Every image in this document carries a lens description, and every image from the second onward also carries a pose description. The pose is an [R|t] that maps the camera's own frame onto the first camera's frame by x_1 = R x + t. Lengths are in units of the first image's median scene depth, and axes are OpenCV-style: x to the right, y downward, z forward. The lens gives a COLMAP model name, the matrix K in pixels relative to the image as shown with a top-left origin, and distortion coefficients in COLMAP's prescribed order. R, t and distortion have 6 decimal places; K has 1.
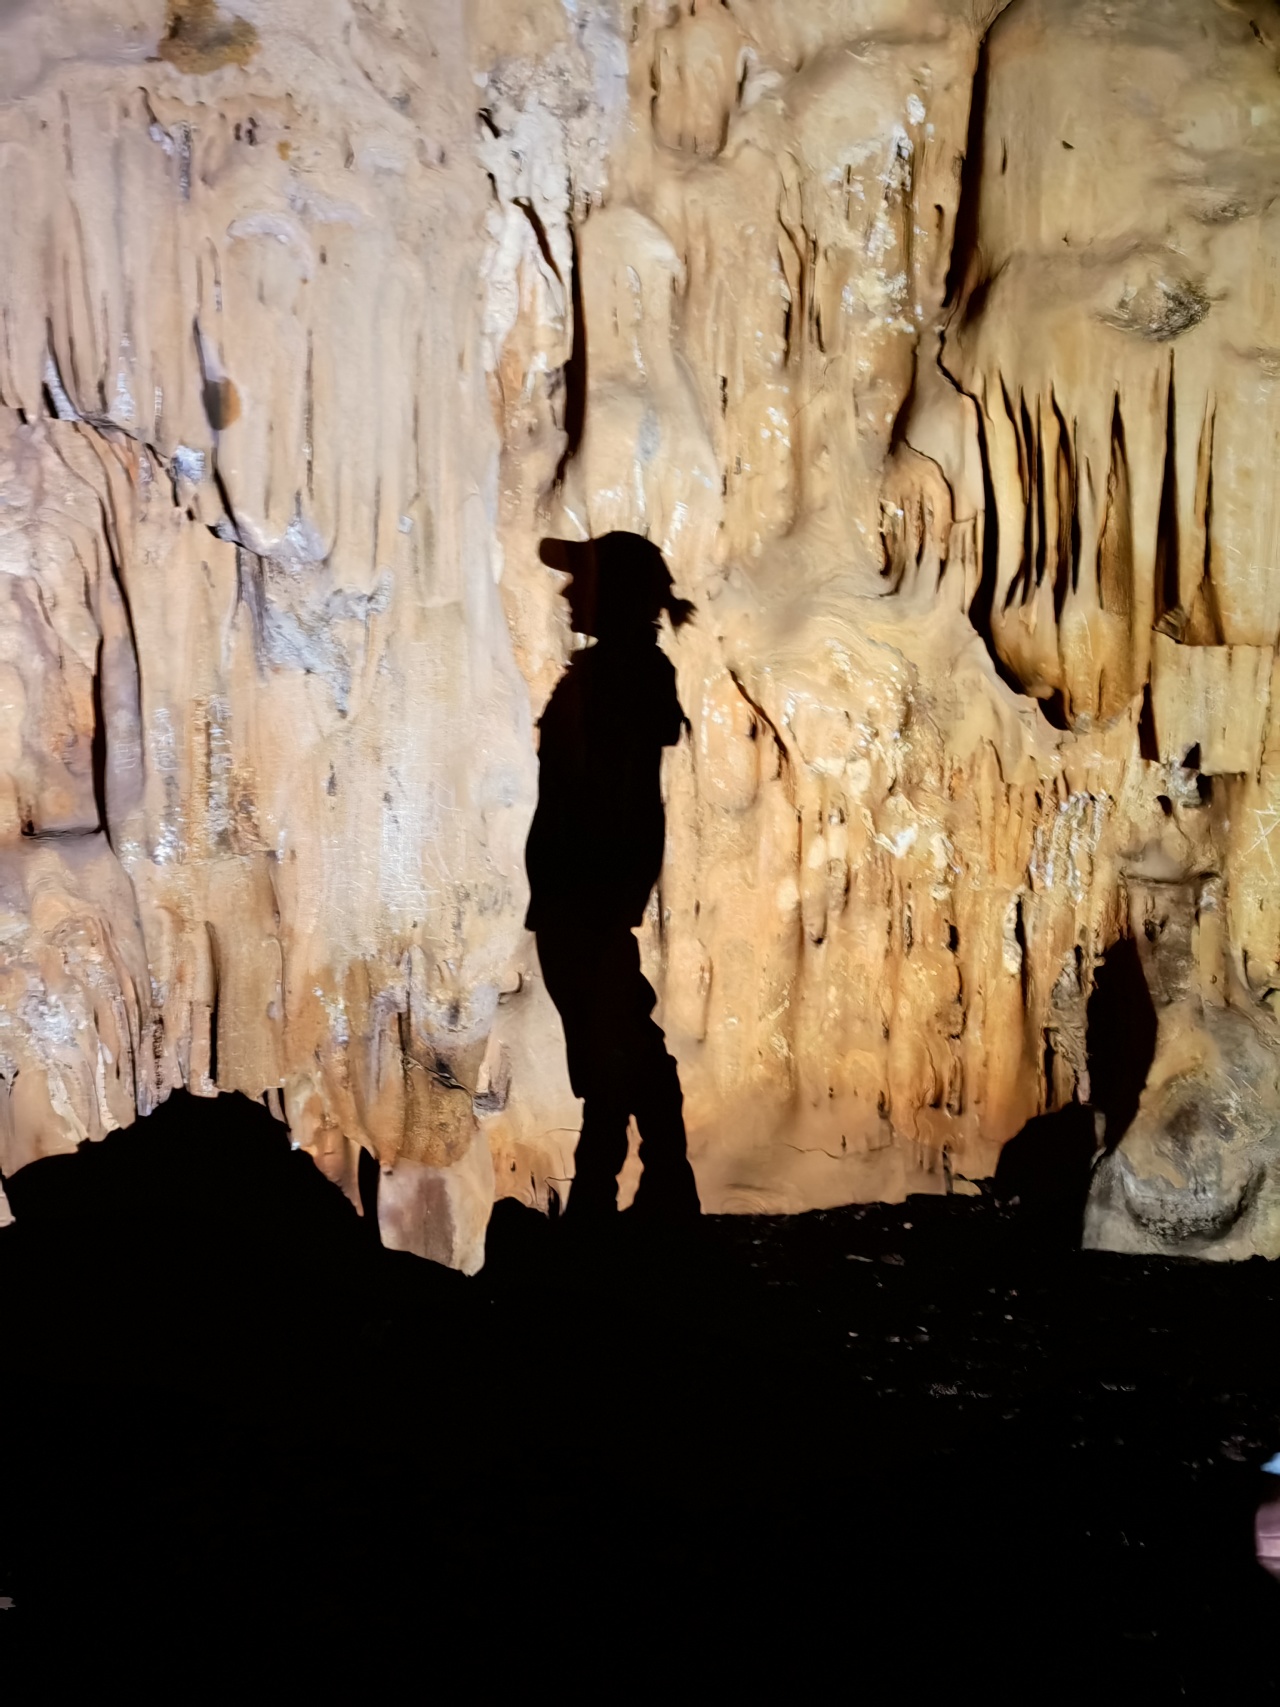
lens RADIAL K [[1343.5, 0, 636.3], [0, 1343.5, 869.3], [0, 0, 1]] dist [0.046799, -0.052149]
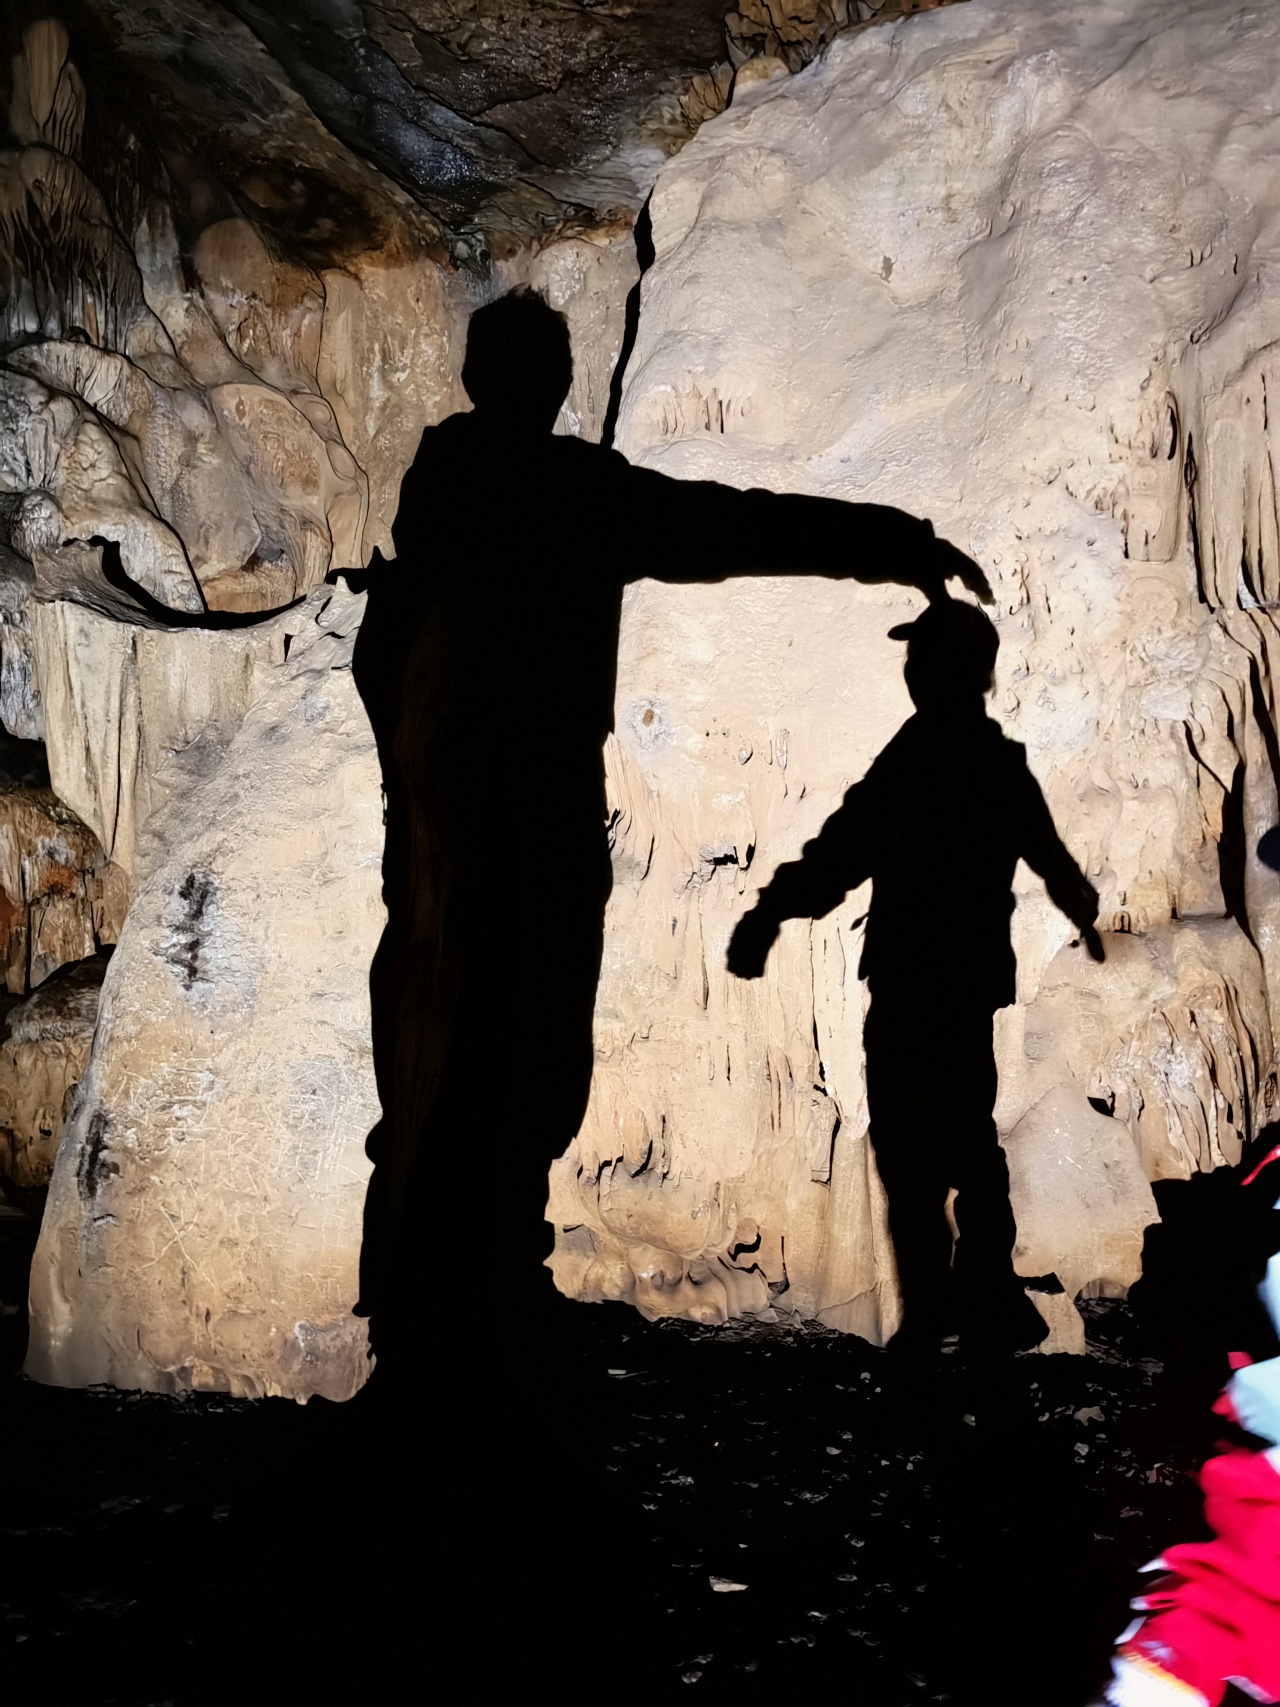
lens RADIAL K [[1343.5, 0, 642.8], [0, 1343.5, 870.4], [0, 0, 1]] dist [0.046799, -0.052149]
pose [[0.785225, 0.002107, -0.619207, -0.044028], [-0.037786, 0.998294, -0.044521, 0.004511], [0.618056, 0.058356, 0.783965, -0.270847]]
